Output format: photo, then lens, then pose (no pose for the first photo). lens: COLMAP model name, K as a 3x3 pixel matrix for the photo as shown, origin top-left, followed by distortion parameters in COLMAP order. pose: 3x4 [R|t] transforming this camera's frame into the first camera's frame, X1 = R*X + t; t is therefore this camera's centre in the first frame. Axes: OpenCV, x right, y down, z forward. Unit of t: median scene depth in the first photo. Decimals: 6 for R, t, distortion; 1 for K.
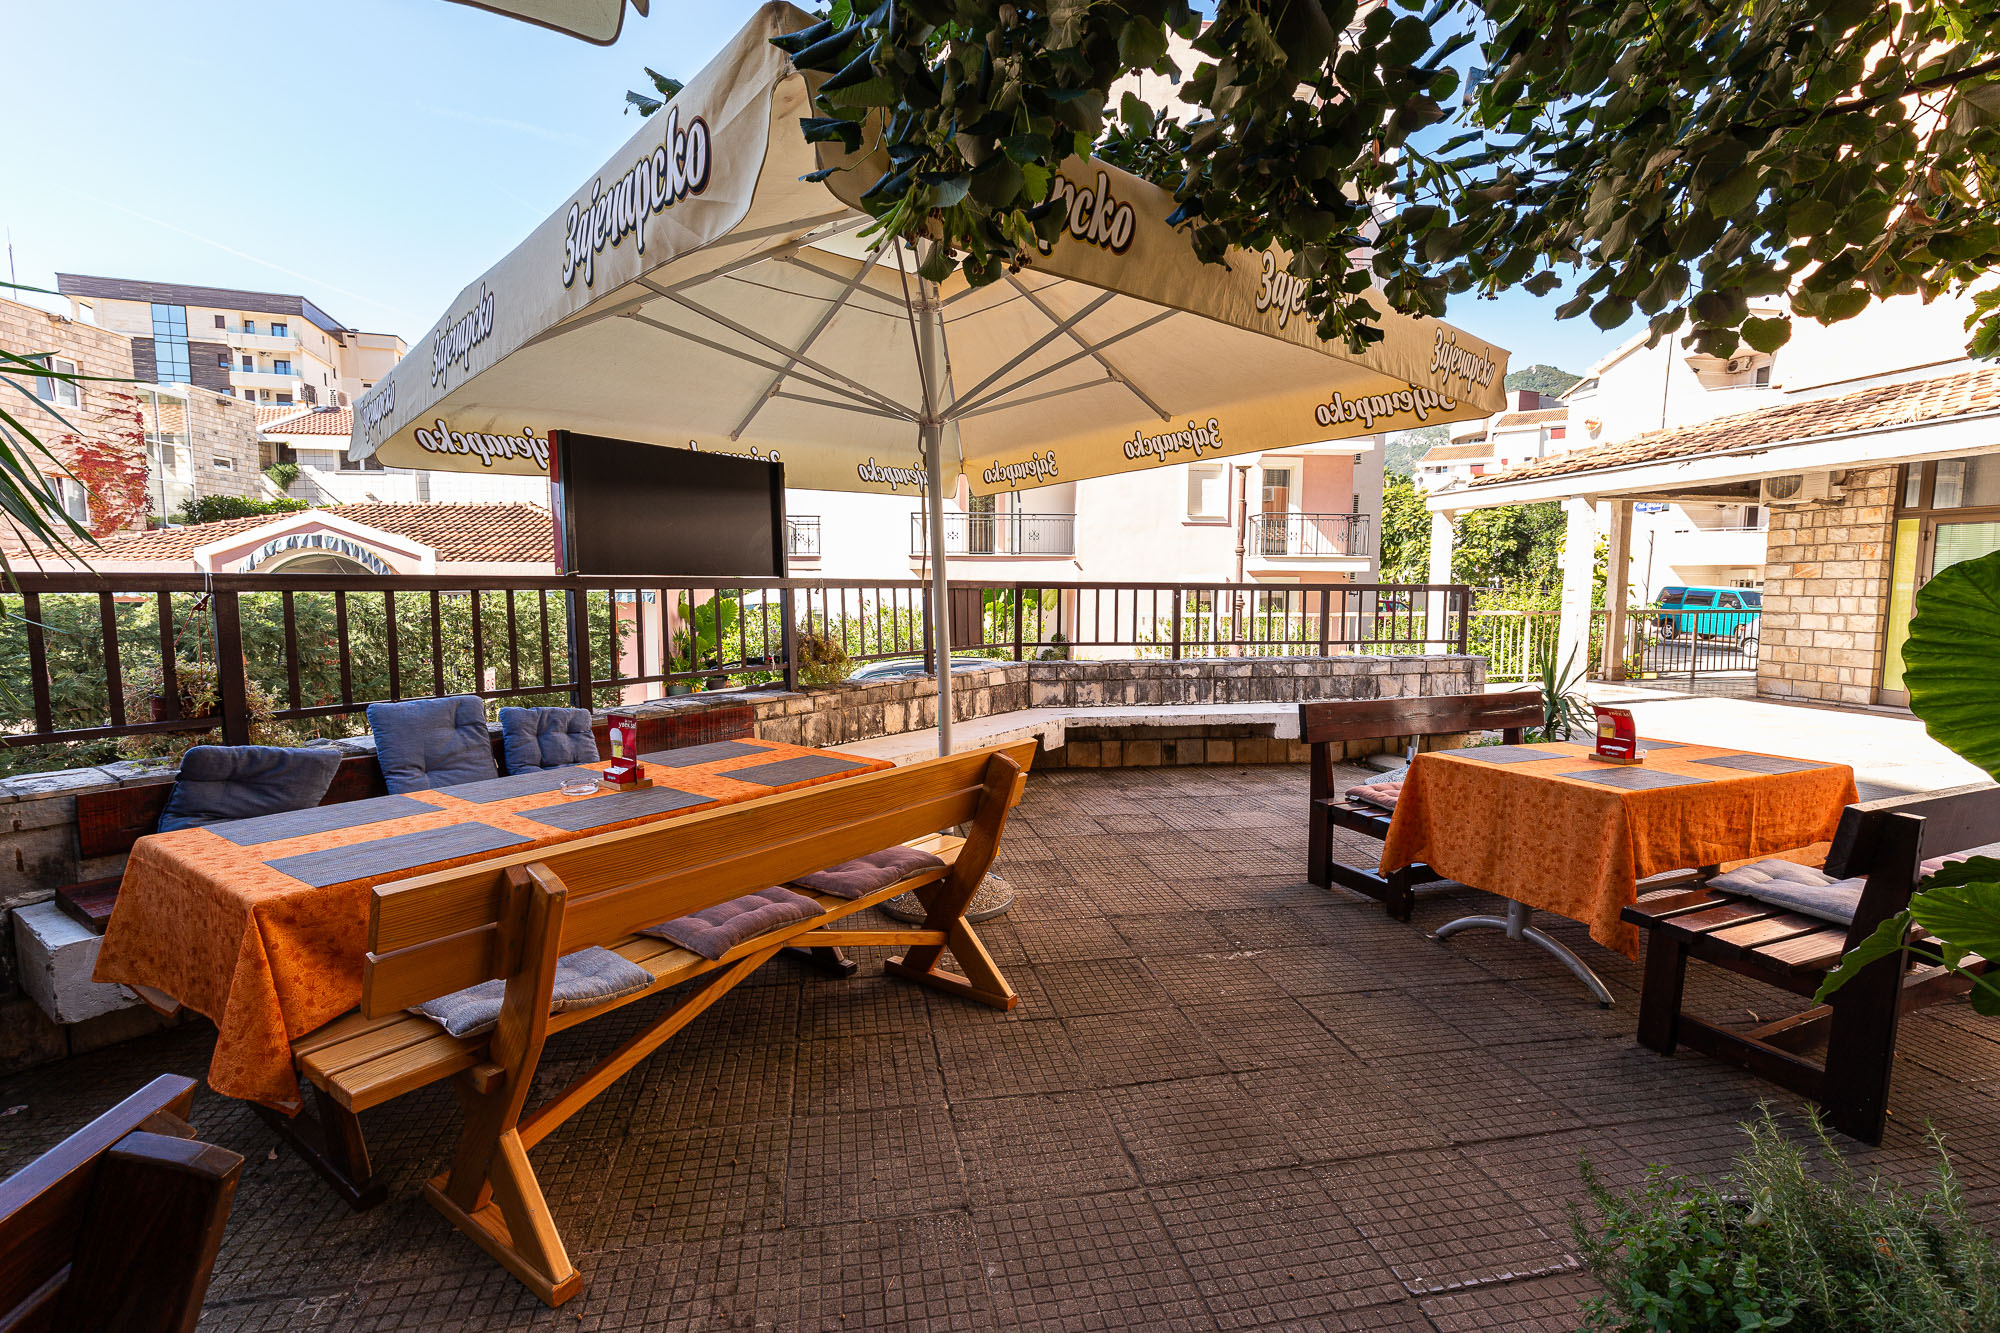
lens RADIAL K [[923.7, 0, 1002.0], [0, 923.7, 670.7], [0, 0, 1]] dist [0.012367, -0.000742]
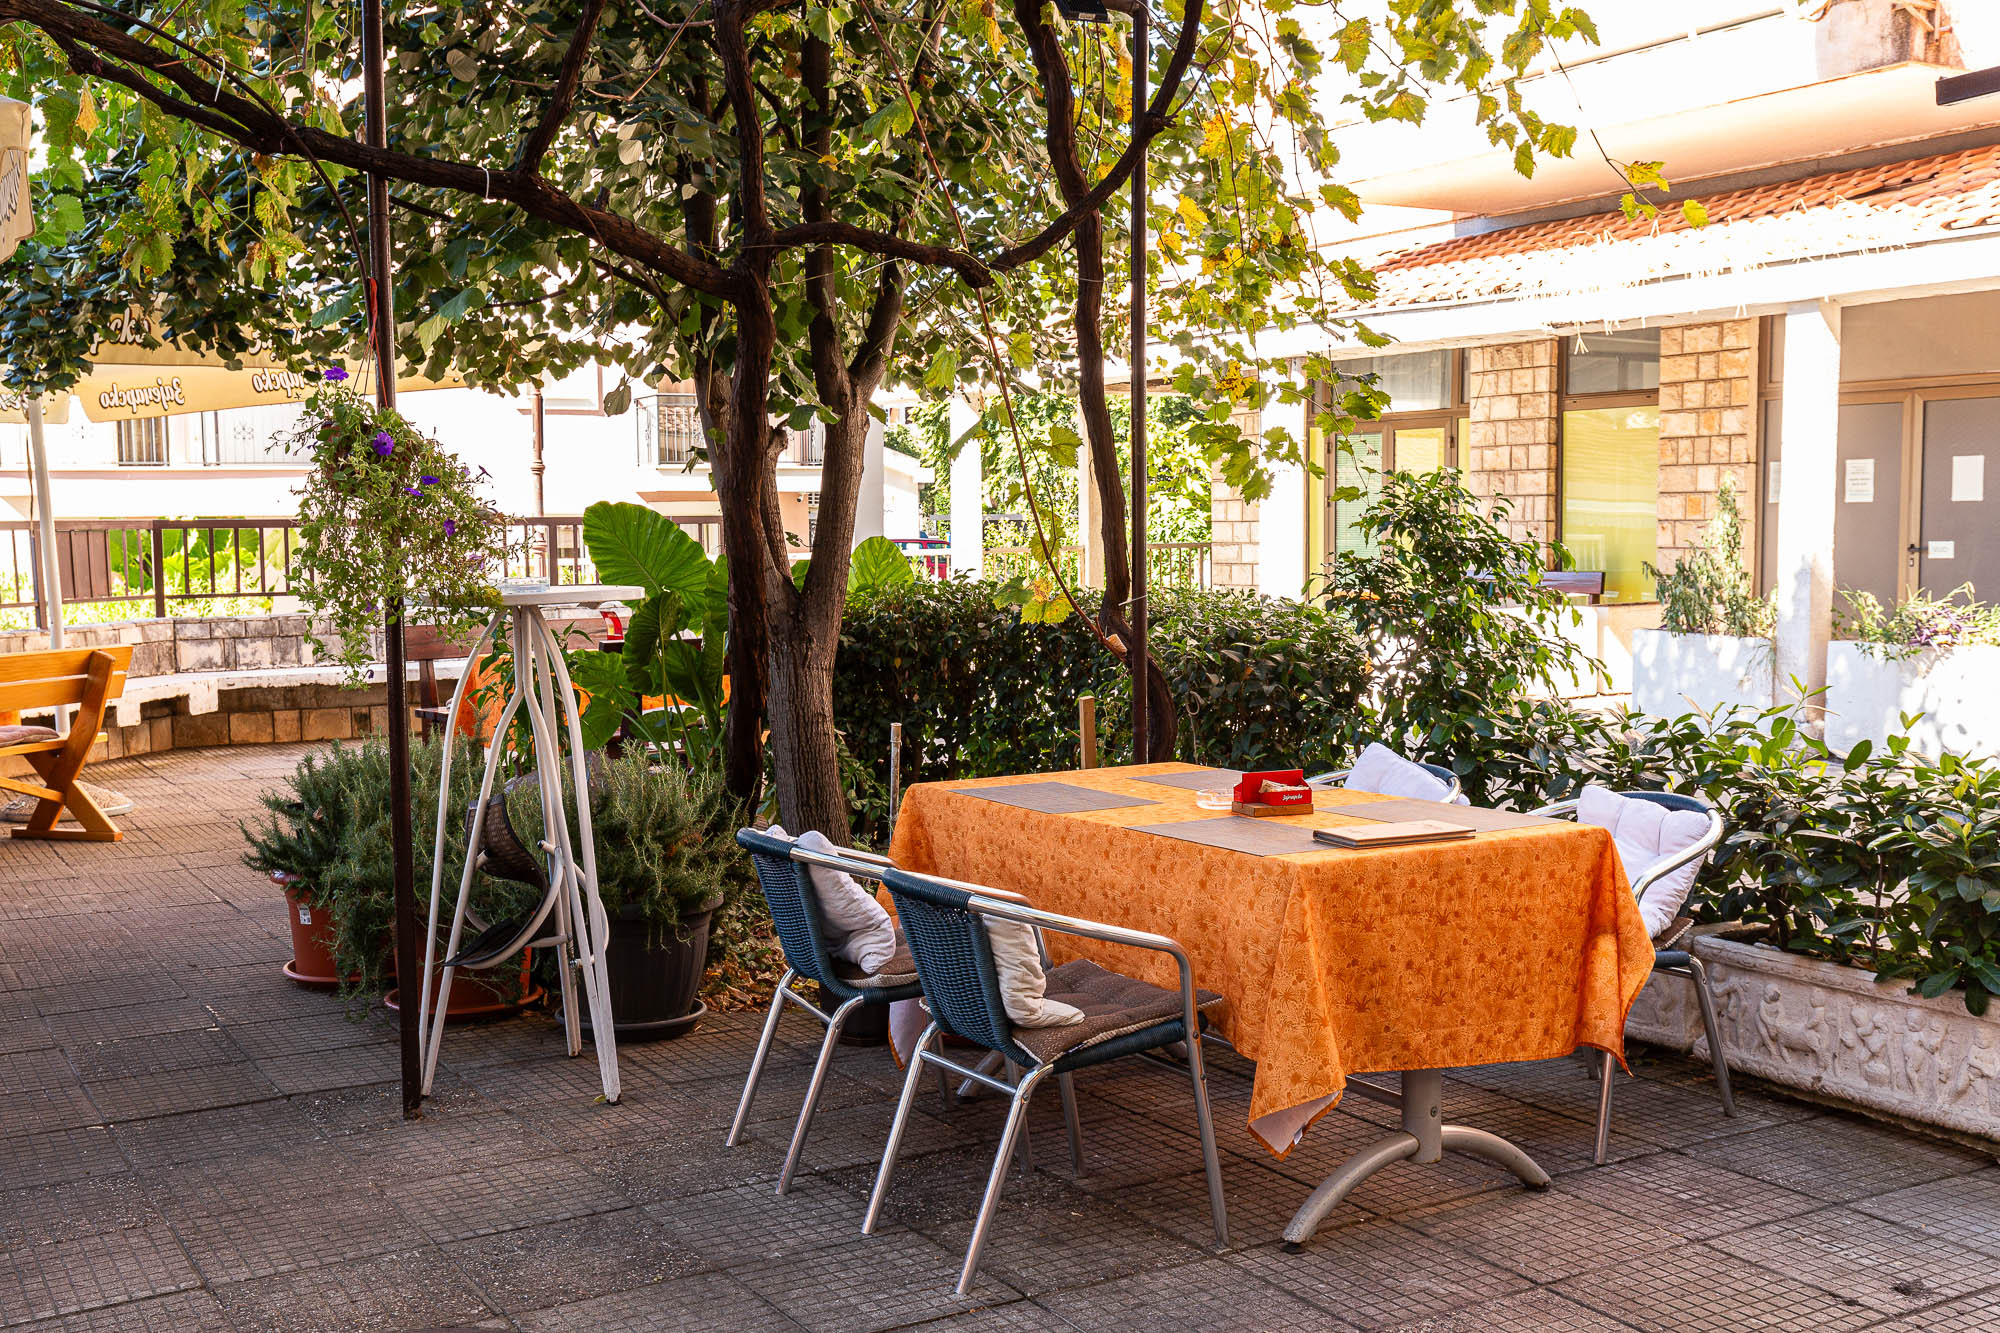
lens RADIAL K [[2082.0, 0, 997.5], [0, 2082.0, 671.5], [0, 0, 1]] dist [-0.002388, 0.000000]
pose [[0.937911, -0.041266, 0.344411, 0.076417], [0.047620, 0.998815, -0.010006, 0.091659], [-0.343591, 0.025786, 0.938765, -0.984590]]
